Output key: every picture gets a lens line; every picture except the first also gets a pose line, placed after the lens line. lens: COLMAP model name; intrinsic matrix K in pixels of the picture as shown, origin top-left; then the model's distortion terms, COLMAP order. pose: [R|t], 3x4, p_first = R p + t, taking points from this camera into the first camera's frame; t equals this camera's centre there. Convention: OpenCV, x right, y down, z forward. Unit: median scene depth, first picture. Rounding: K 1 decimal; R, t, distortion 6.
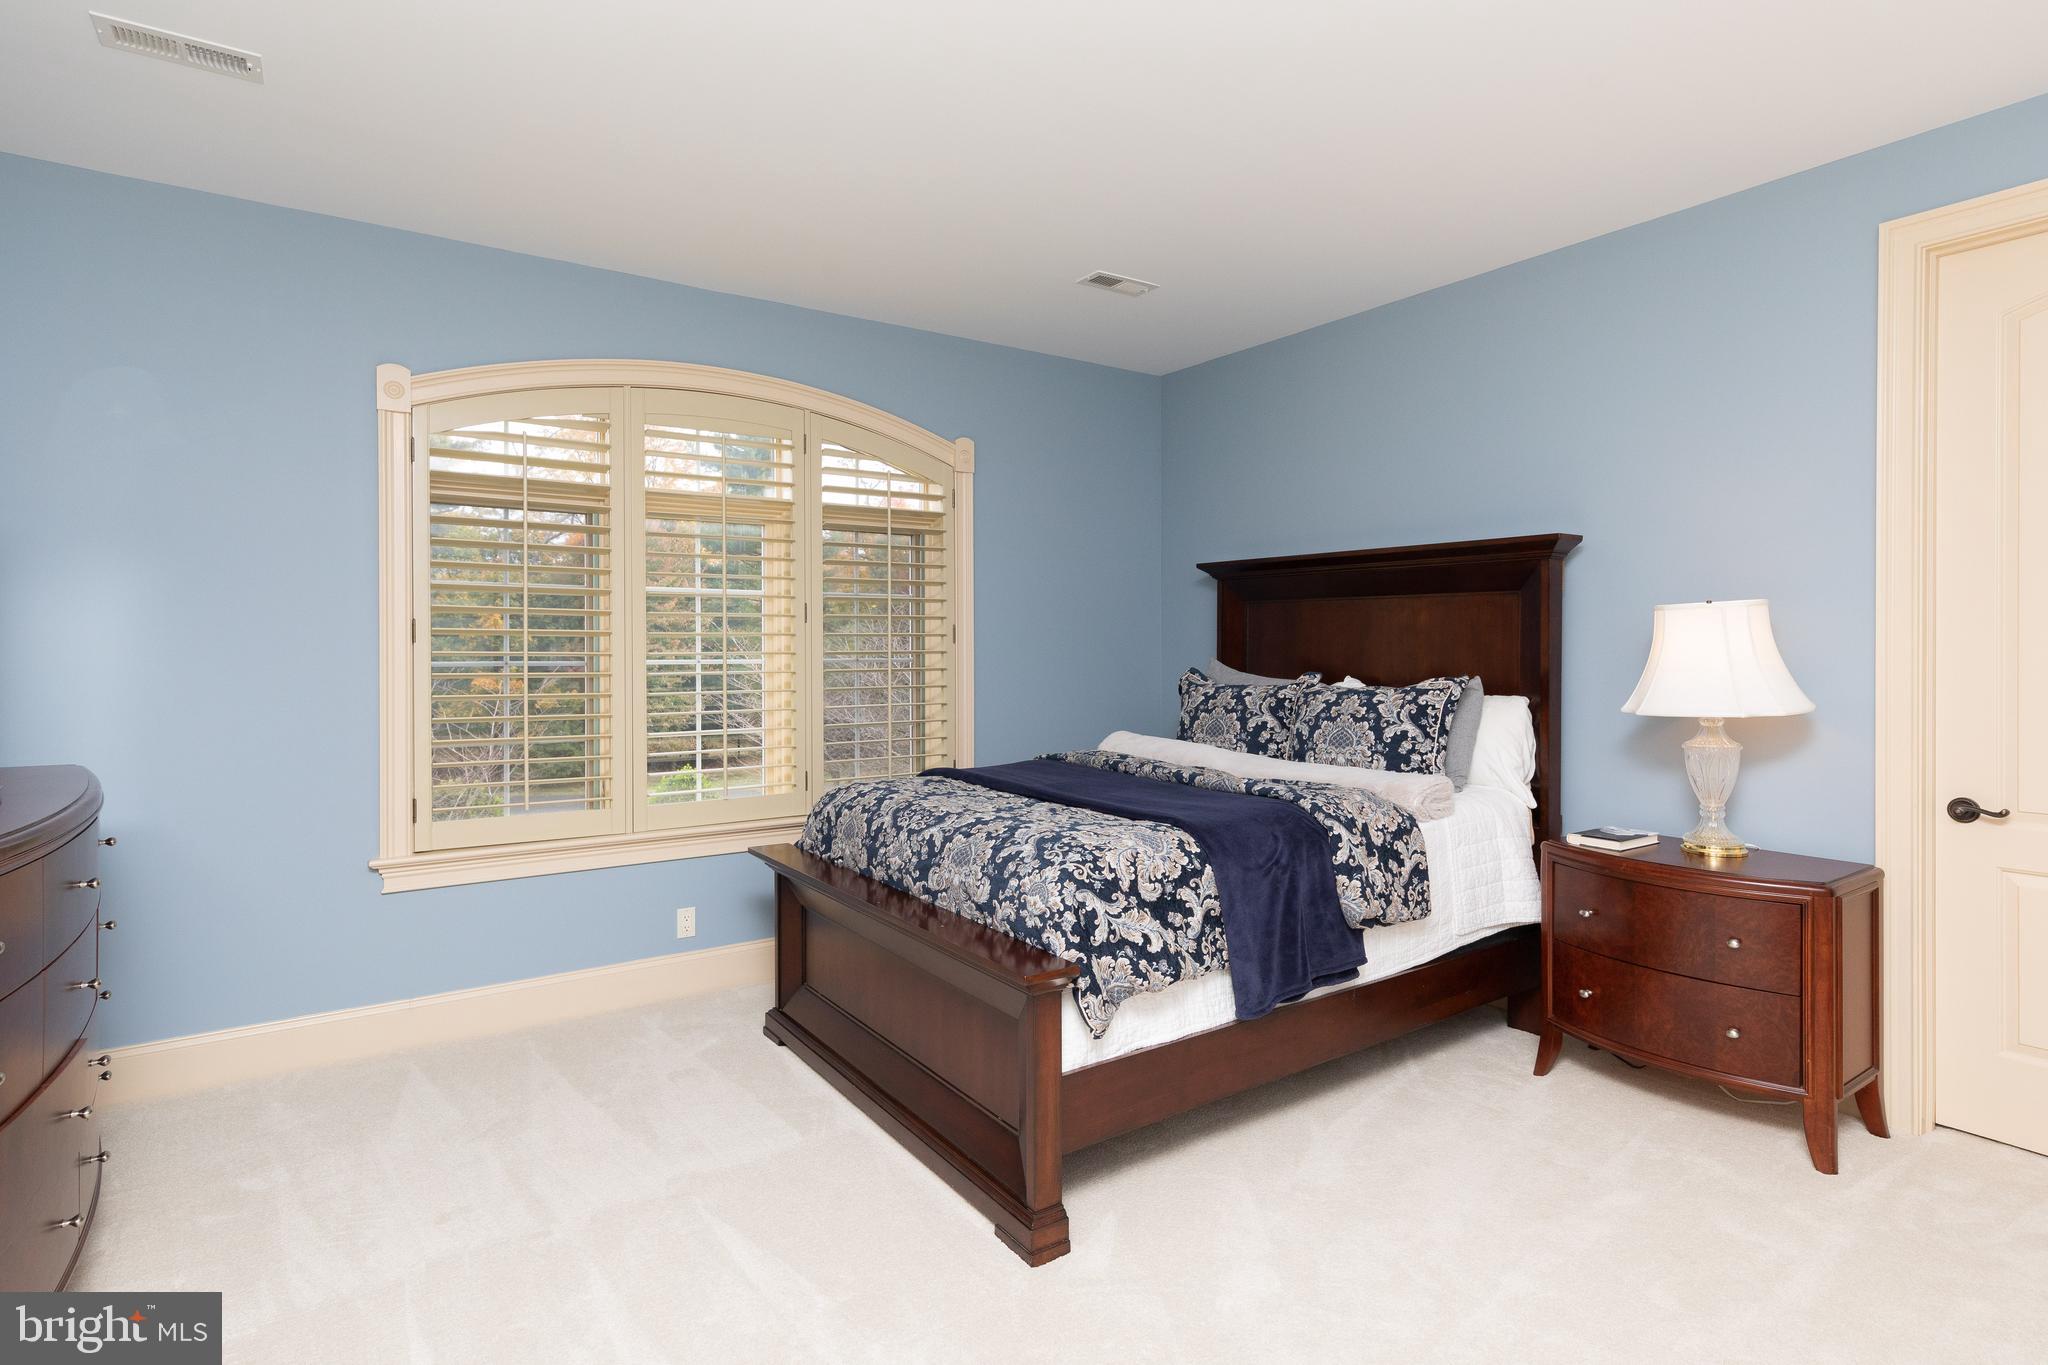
lens RADIAL K [[1005.8, 0, 997.4], [0, 1005.8, 625.3], [0, 0, 1]] dist [-0.004902, -0.000537]
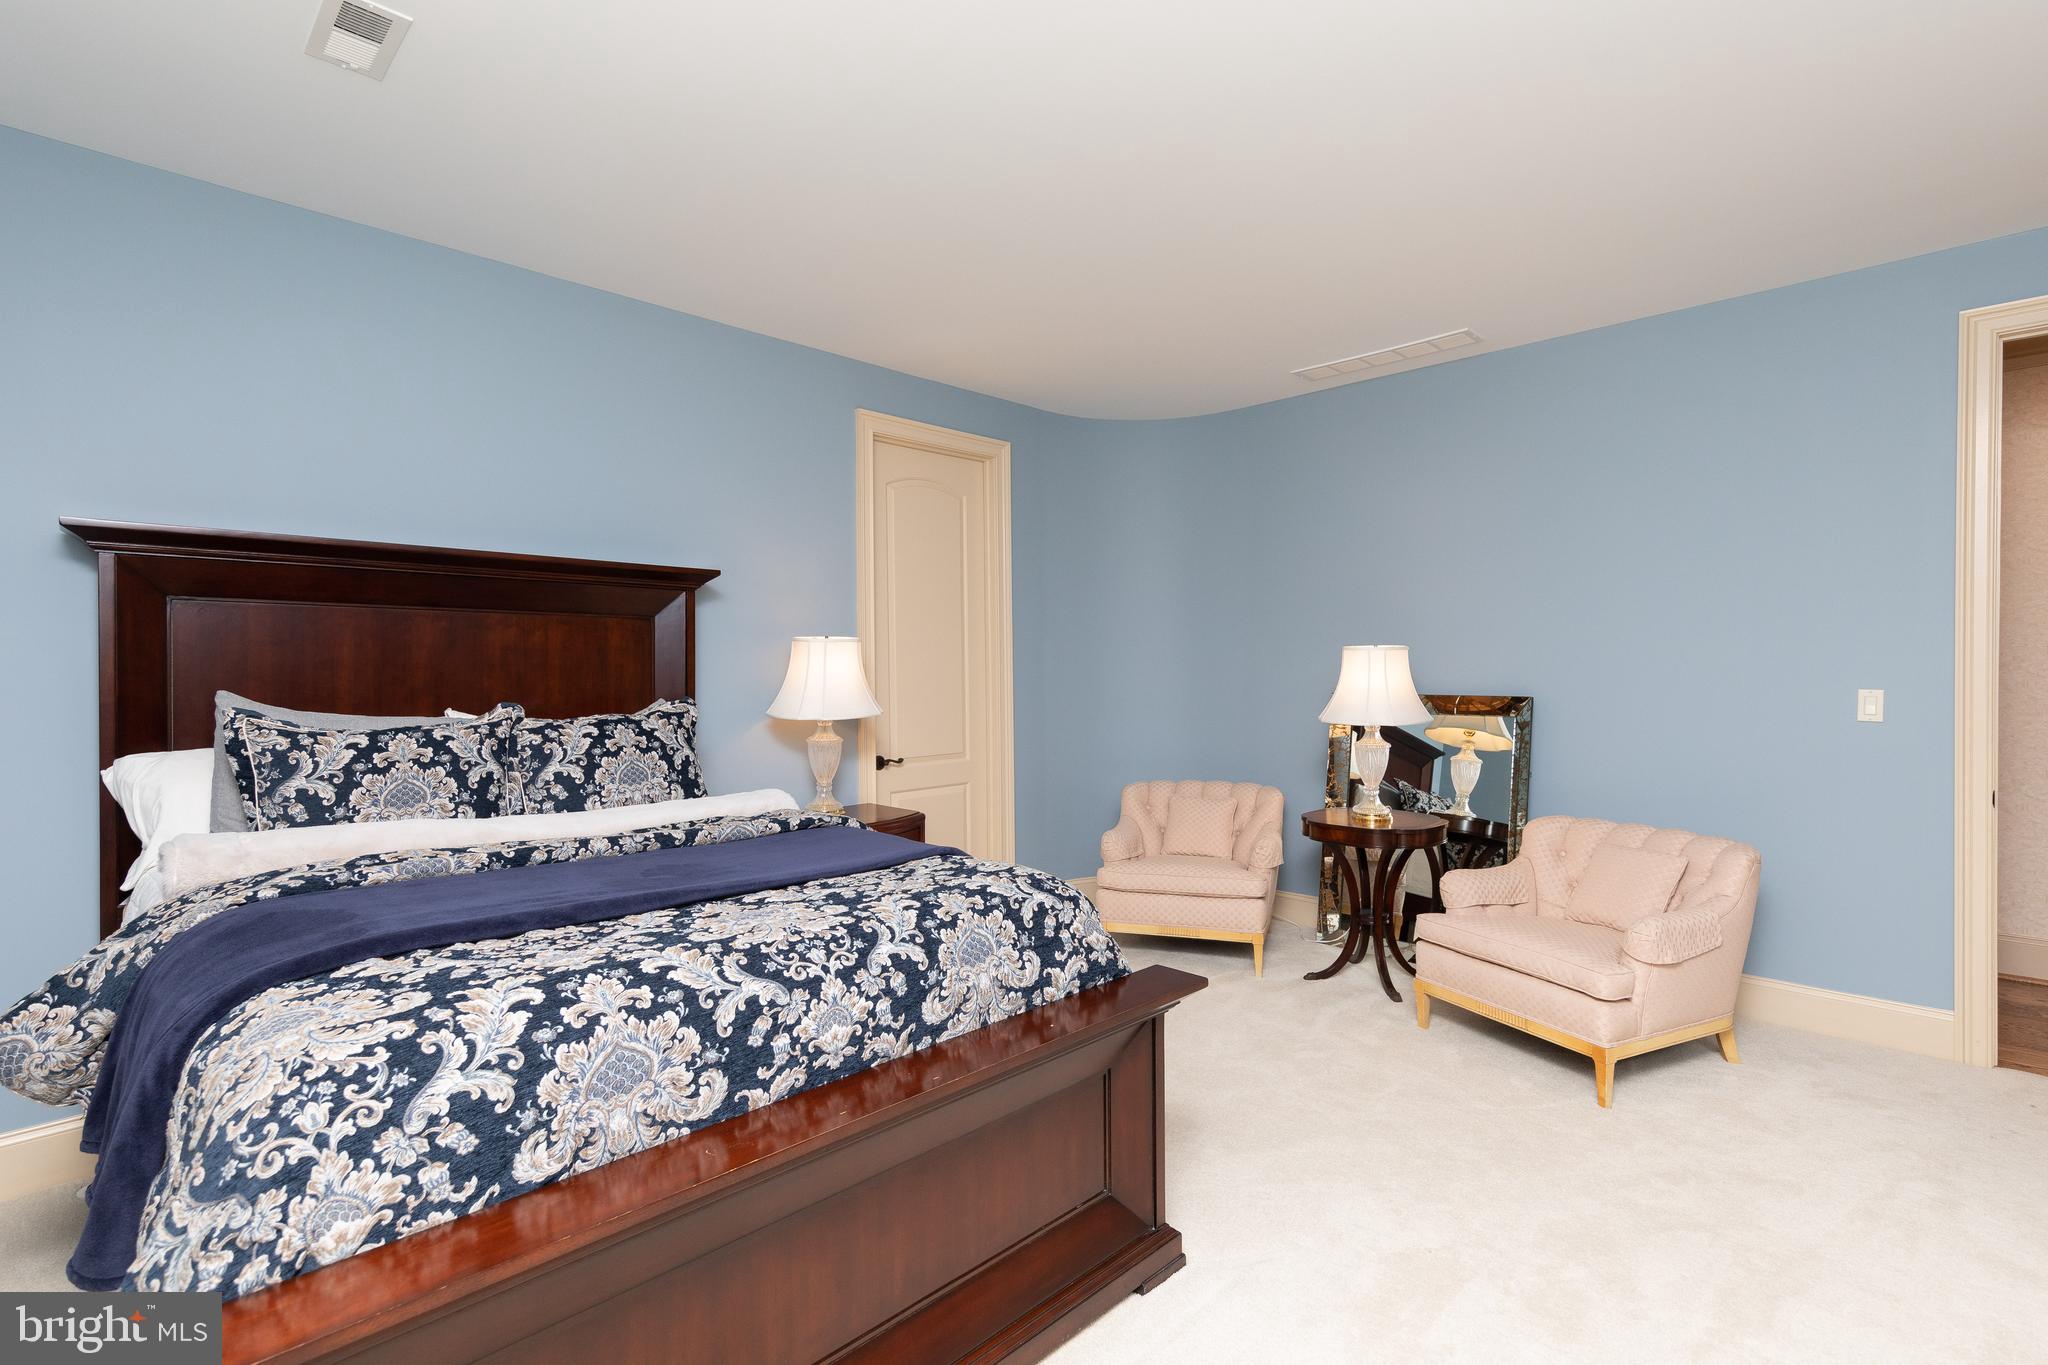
lens RADIAL K [[973.7, 0, 1030.0], [0, 973.7, 673.1], [0, 0, 1]] dist [0.003340, -0.000002]
pose [[-0.193317, -0.003818, 0.981129, -0.621924], [-0.011216, 0.999936, 0.001681, 0.021812], [-0.981072, -0.010680, -0.193348, 0.923587]]
